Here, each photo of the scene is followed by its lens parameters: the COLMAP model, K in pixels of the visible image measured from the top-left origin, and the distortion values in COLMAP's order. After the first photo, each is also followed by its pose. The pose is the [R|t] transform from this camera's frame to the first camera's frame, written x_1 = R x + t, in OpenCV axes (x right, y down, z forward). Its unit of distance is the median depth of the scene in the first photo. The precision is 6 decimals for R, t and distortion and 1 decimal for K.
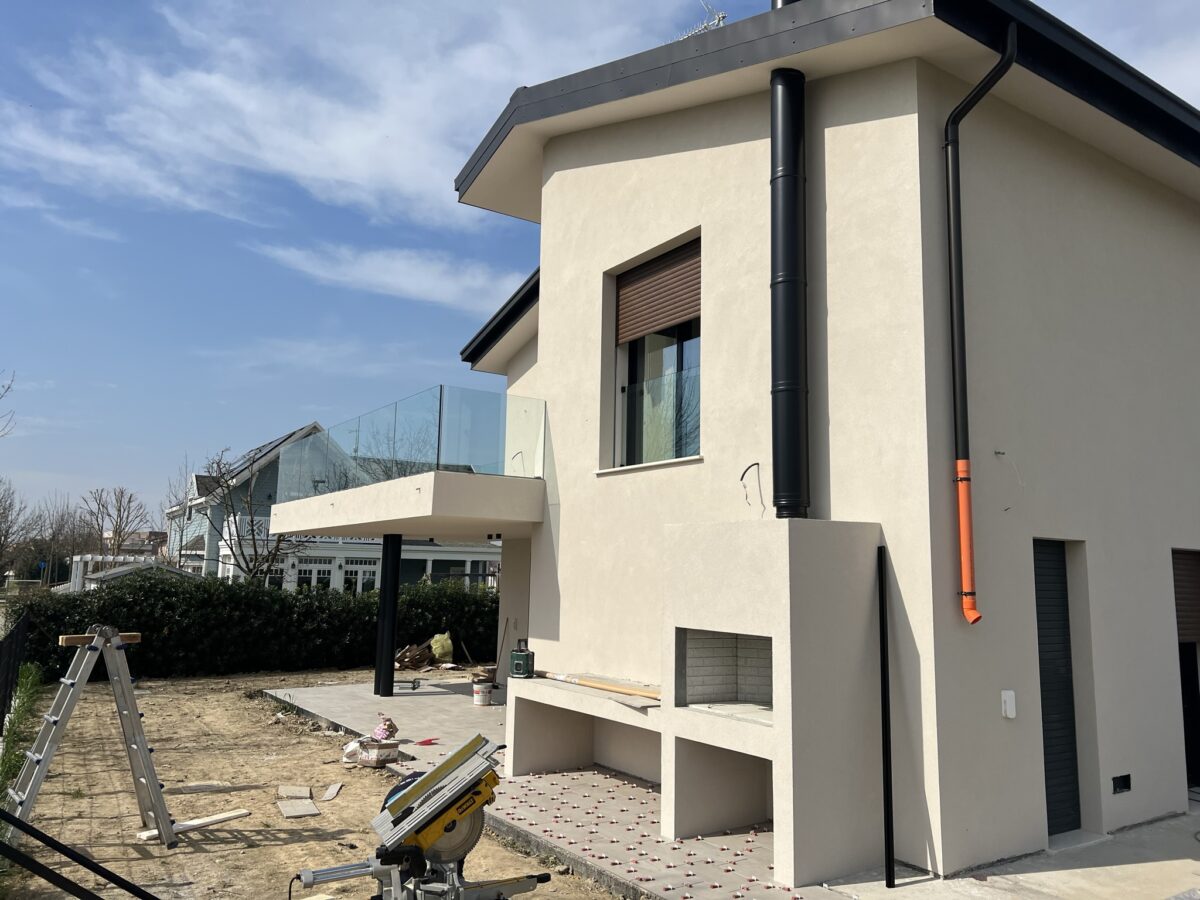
lens RADIAL K [[896.1, 0, 600.0], [0, 896.1, 468.4], [0, 0, 1]] dist [0.037730, -0.007737]
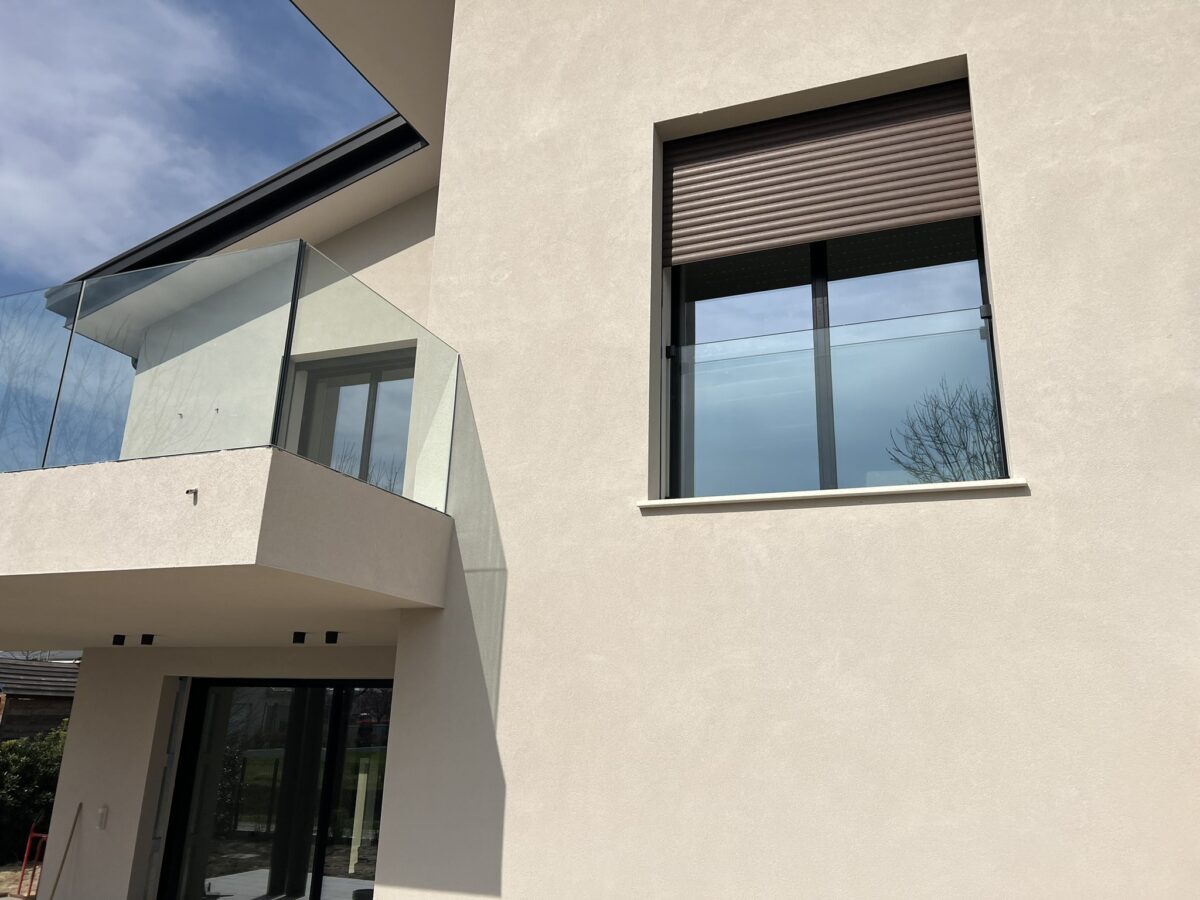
lens RADIAL K [[882.8, 0, 600.0], [0, 882.8, 450.0], [0, 0, 1]] dist [0.009260, -0.001284]
pose [[0.814247, 0.163101, 0.557136, -0.274474], [-0.074609, 0.981163, -0.178194, 0.058388], [-0.575704, 0.103526, 0.811078, 0.625352]]
